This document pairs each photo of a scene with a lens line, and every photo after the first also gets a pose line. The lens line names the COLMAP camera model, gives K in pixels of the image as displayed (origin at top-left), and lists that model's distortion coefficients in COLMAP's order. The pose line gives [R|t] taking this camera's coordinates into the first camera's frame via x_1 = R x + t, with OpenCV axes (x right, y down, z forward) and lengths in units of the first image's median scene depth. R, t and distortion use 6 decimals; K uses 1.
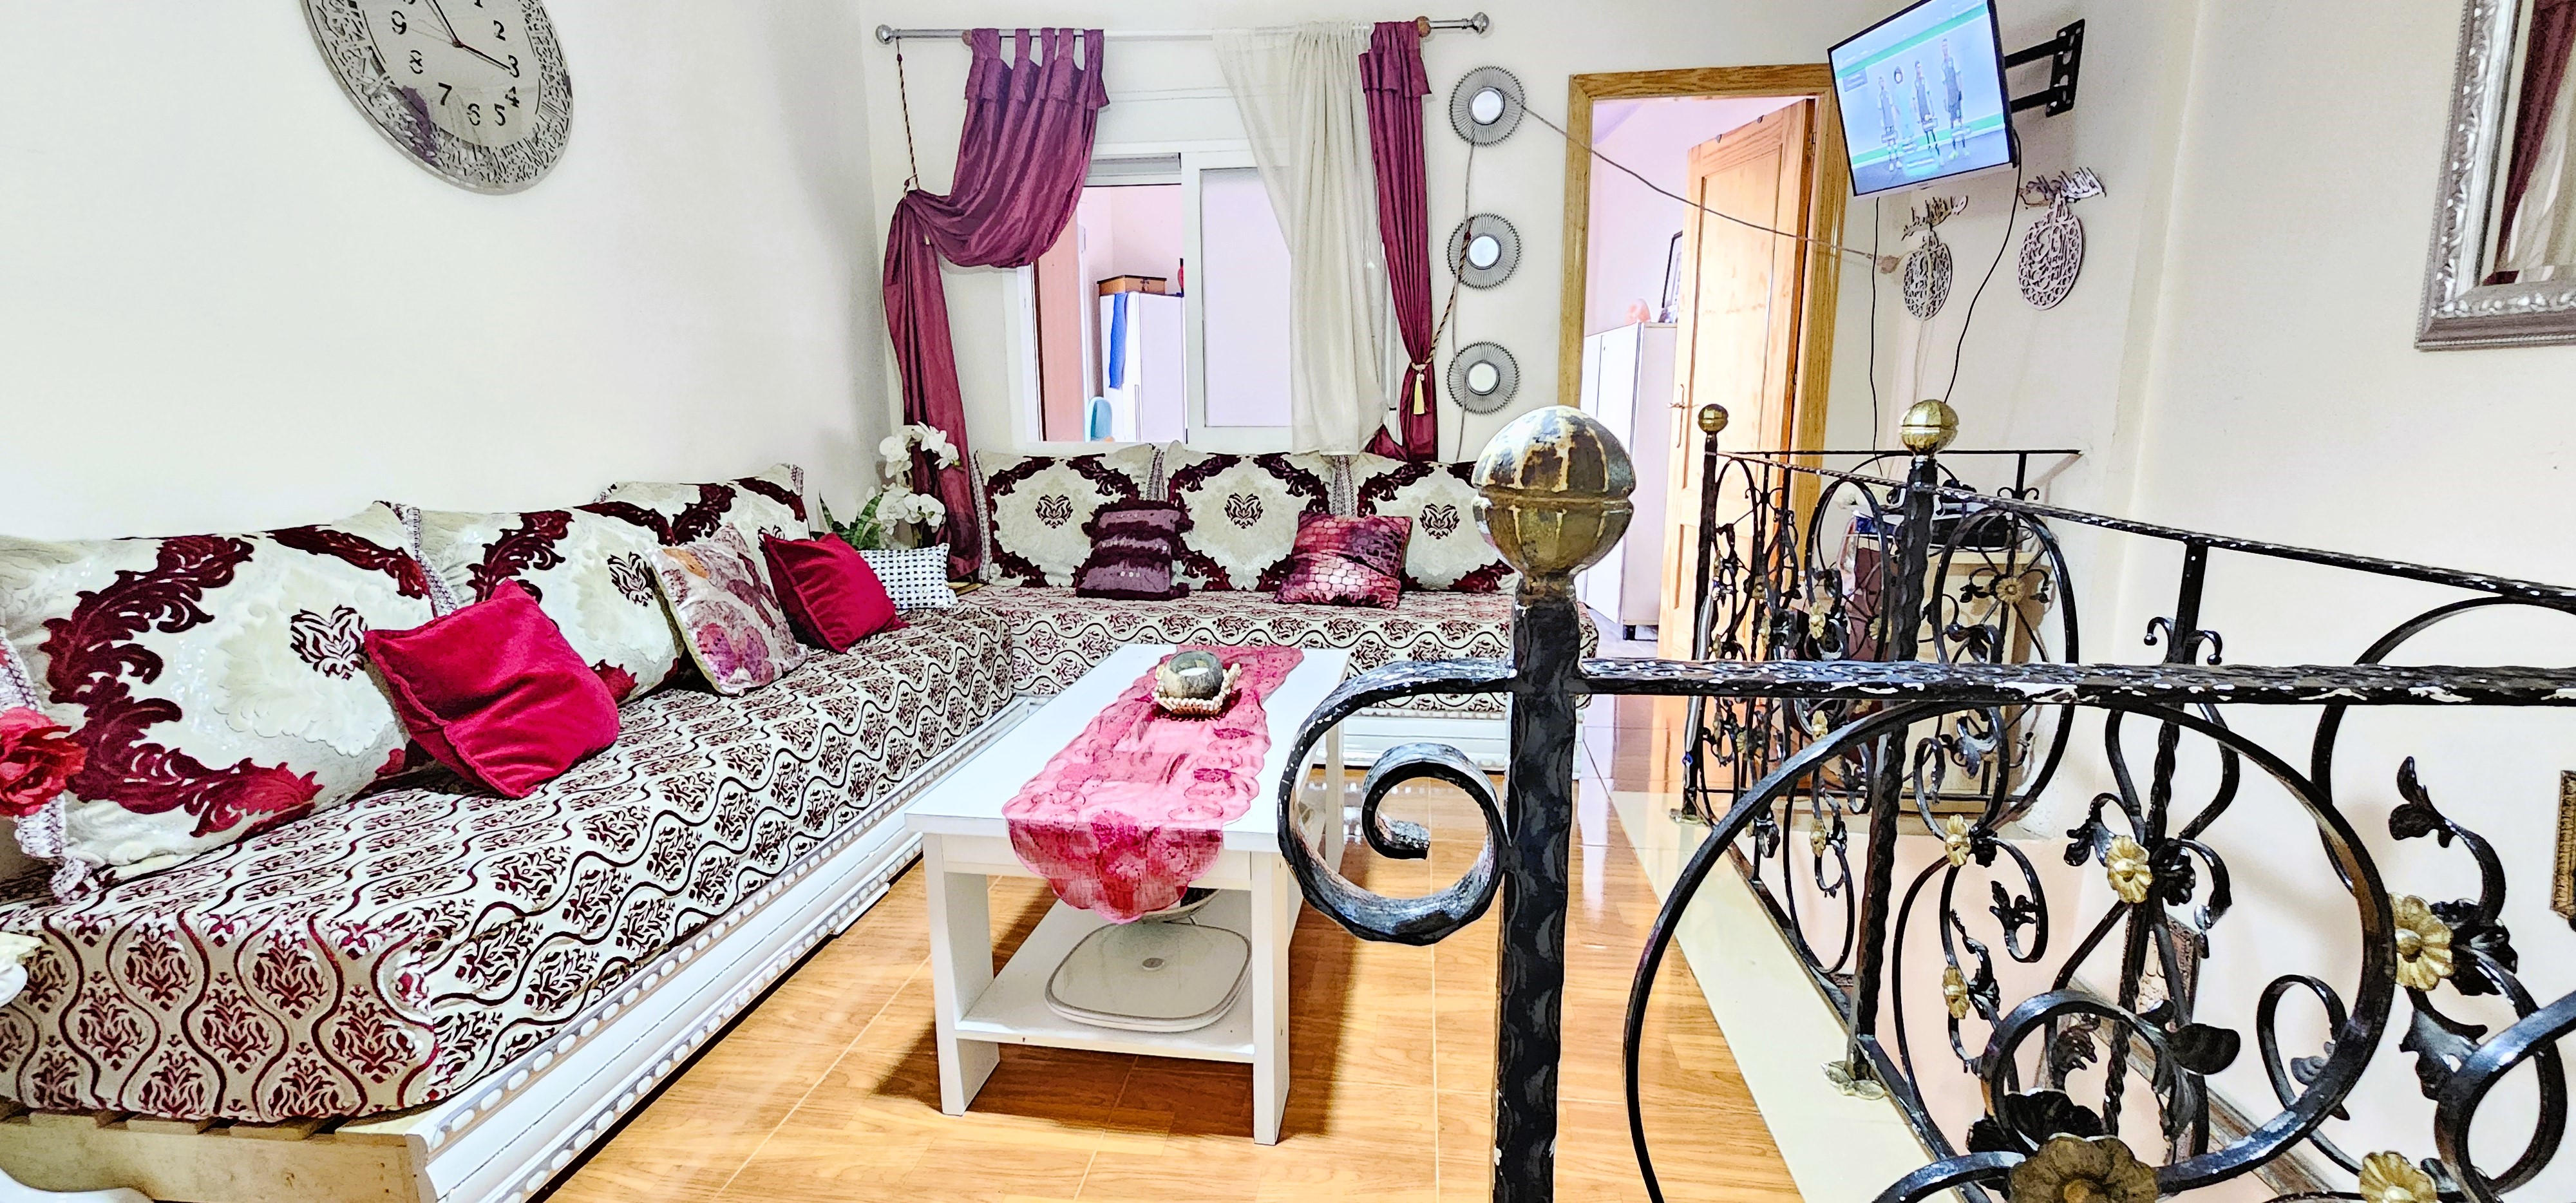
lens RADIAL K [[1060.9, 0, 1284.8], [0, 1060.9, 609.2], [0, 0, 1]] dist [-0.001440, -0.000200]
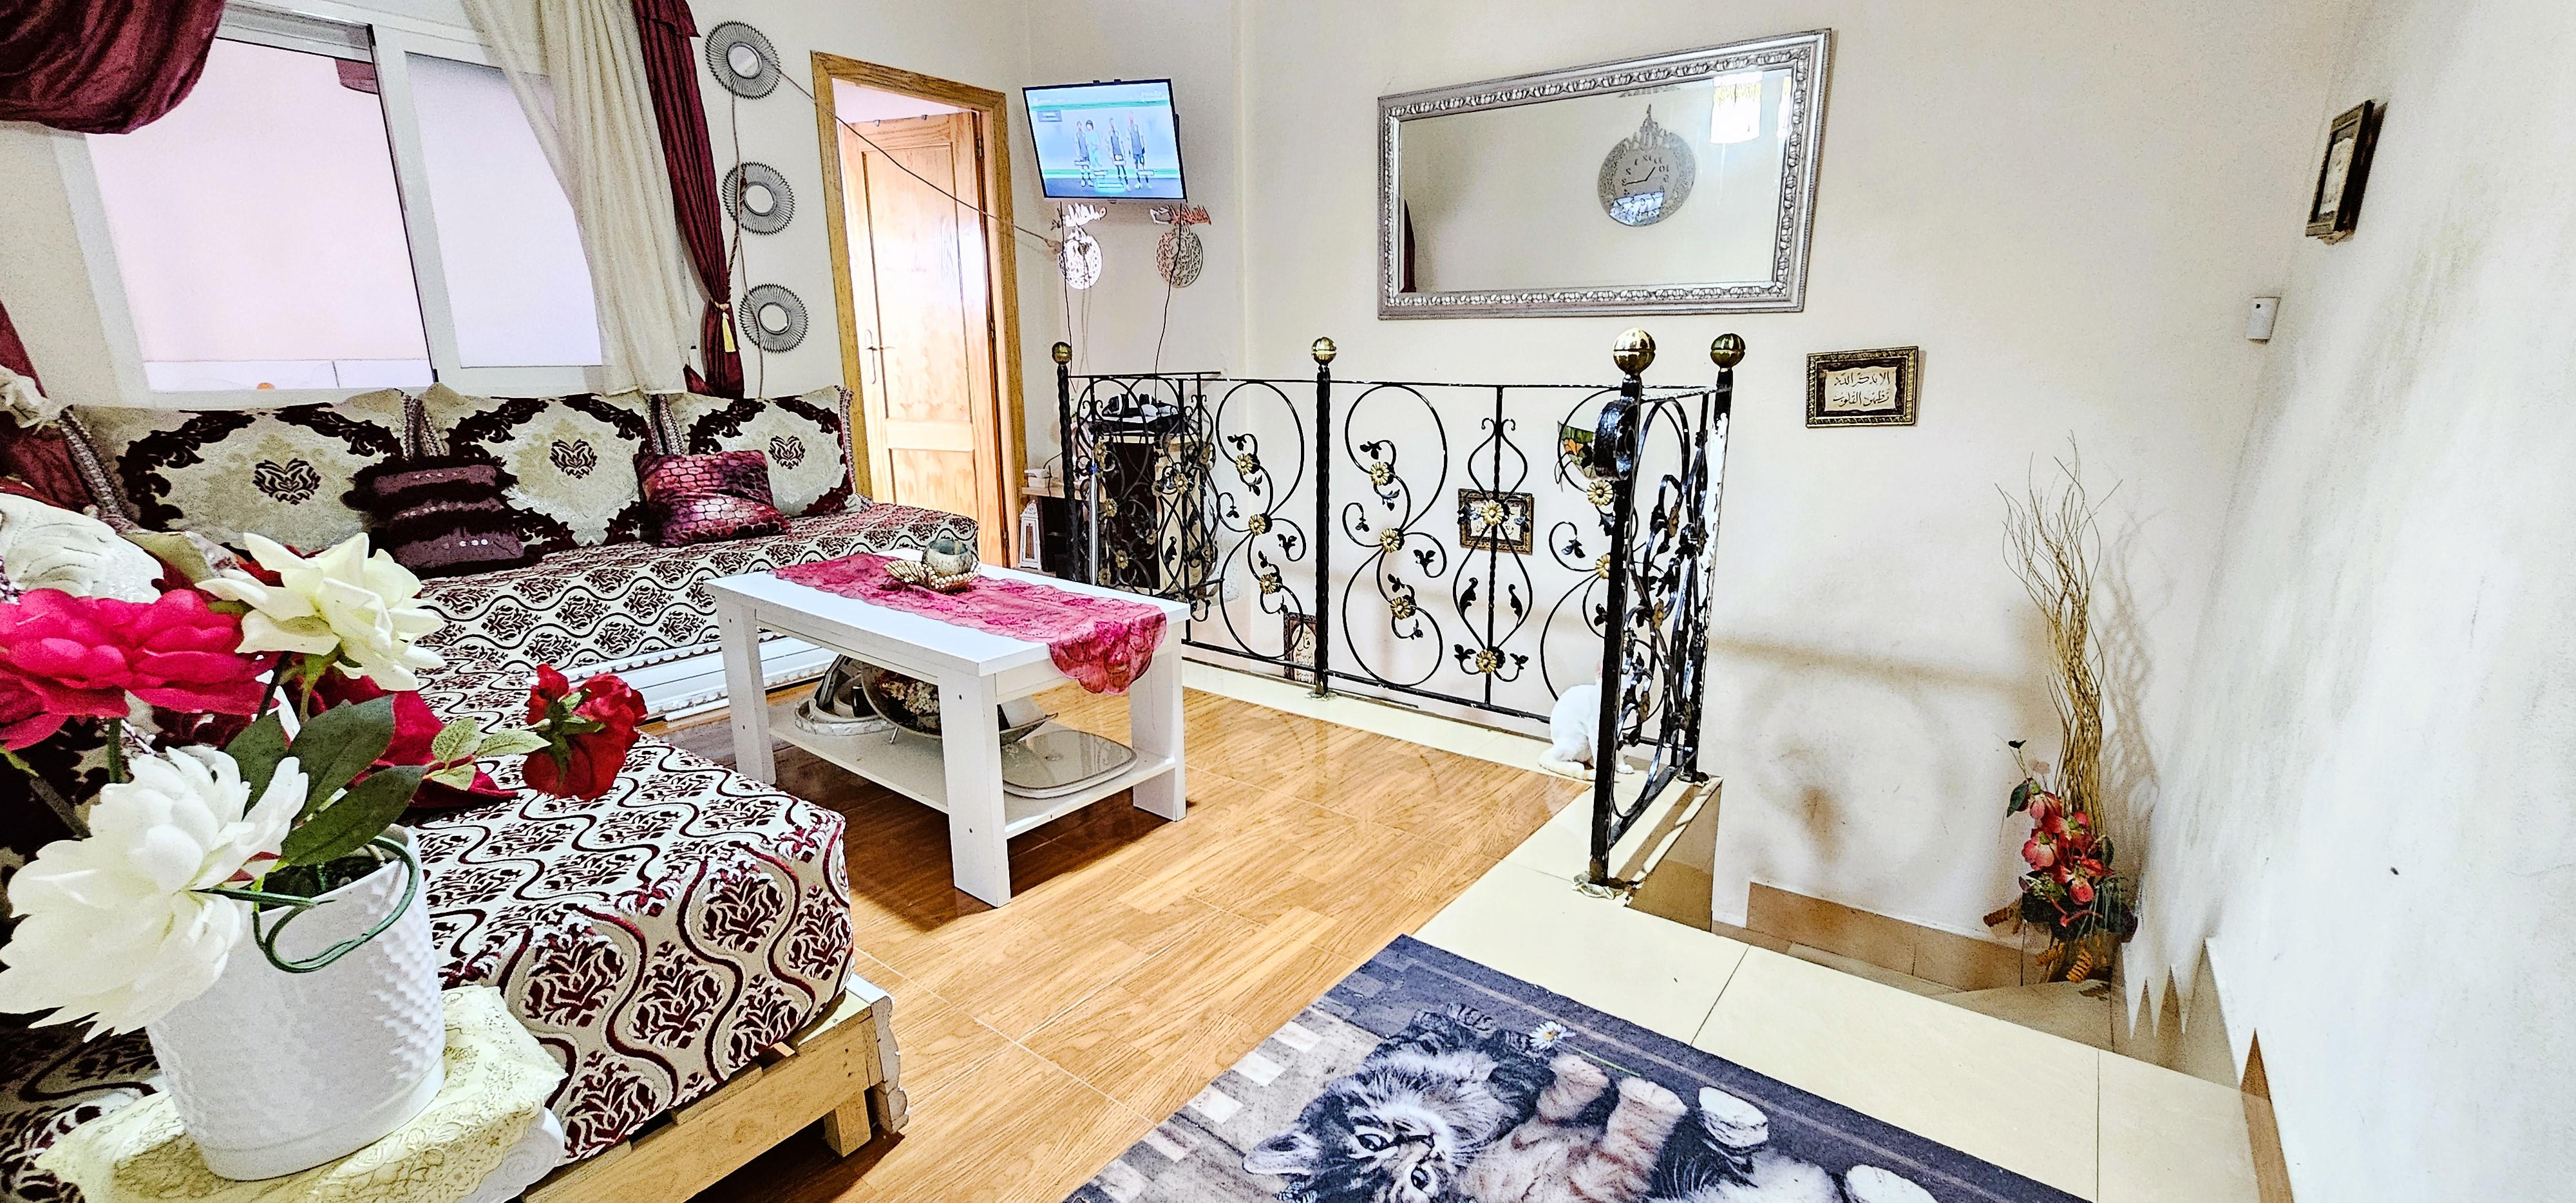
lens RADIAL K [[1060.9, 0, 1284.8], [0, 1060.9, 609.2], [0, 0, 1]] dist [-0.001440, -0.000200]
pose [[0.501430, -0.199371, 0.841914, -0.534016], [0.163139, 0.977420, 0.134296, 0.010466], [-0.849678, 0.070009, 0.522633, 0.019440]]
